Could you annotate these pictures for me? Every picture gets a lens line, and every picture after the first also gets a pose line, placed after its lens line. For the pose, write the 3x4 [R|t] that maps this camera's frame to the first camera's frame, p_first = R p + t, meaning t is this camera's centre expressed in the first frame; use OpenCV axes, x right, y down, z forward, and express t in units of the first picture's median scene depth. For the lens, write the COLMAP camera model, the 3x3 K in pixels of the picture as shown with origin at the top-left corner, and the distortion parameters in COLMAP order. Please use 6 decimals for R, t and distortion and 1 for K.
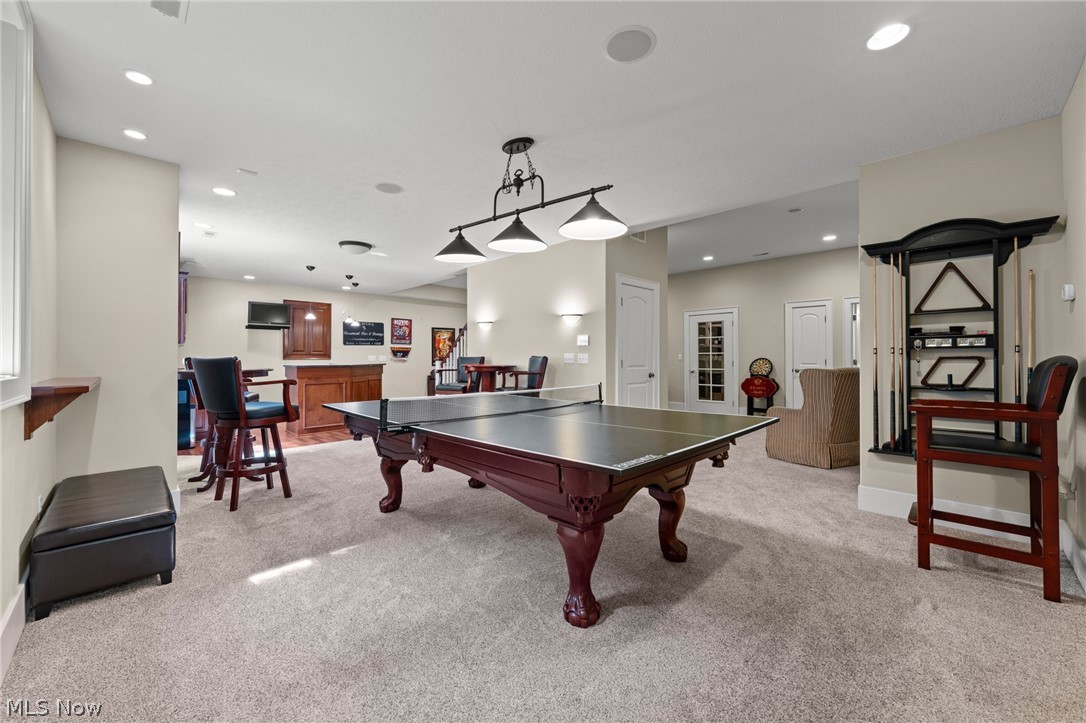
lens RADIAL K [[429.6, 0, 543.0], [0, 429.6, 361.5], [0, 0, 1]] dist [0.000272, 0.000006]
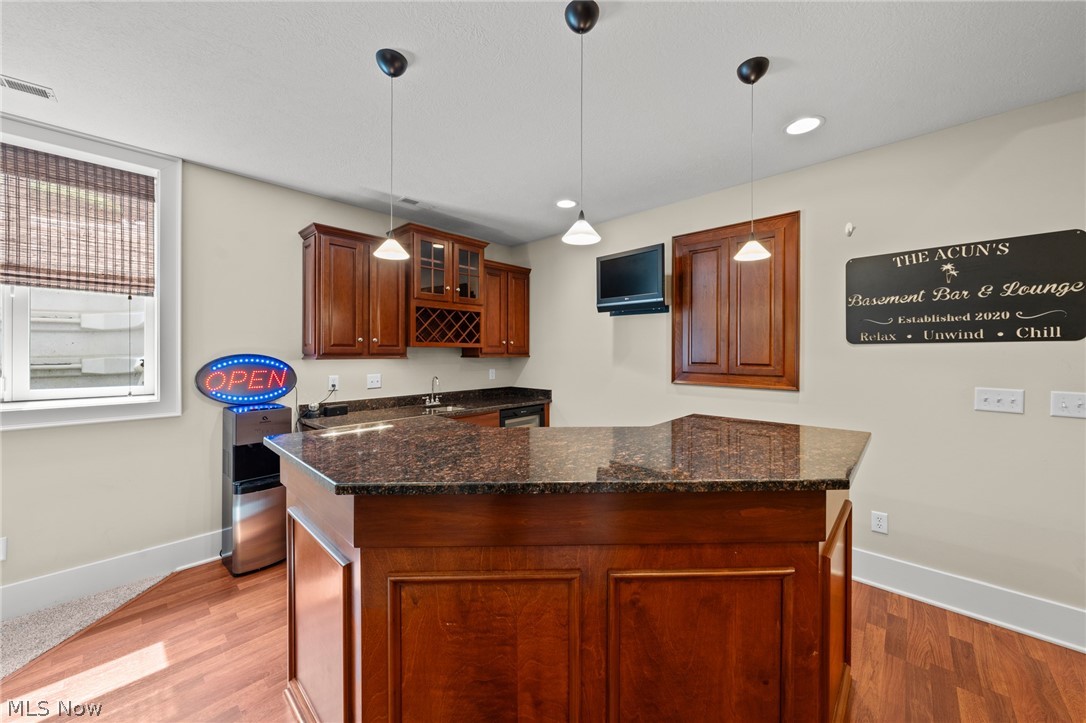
lens RADIAL K [[399.7, 0, 543.0], [0, 399.7, 361.5], [0, 0, 1]] dist [-0.001620, -0.000059]
pose [[0.056522, 0.021919, -0.998161, -0.195253], [-0.009436, 0.999726, 0.021419, -0.028179], [0.998357, 0.008208, 0.056714, 0.722488]]
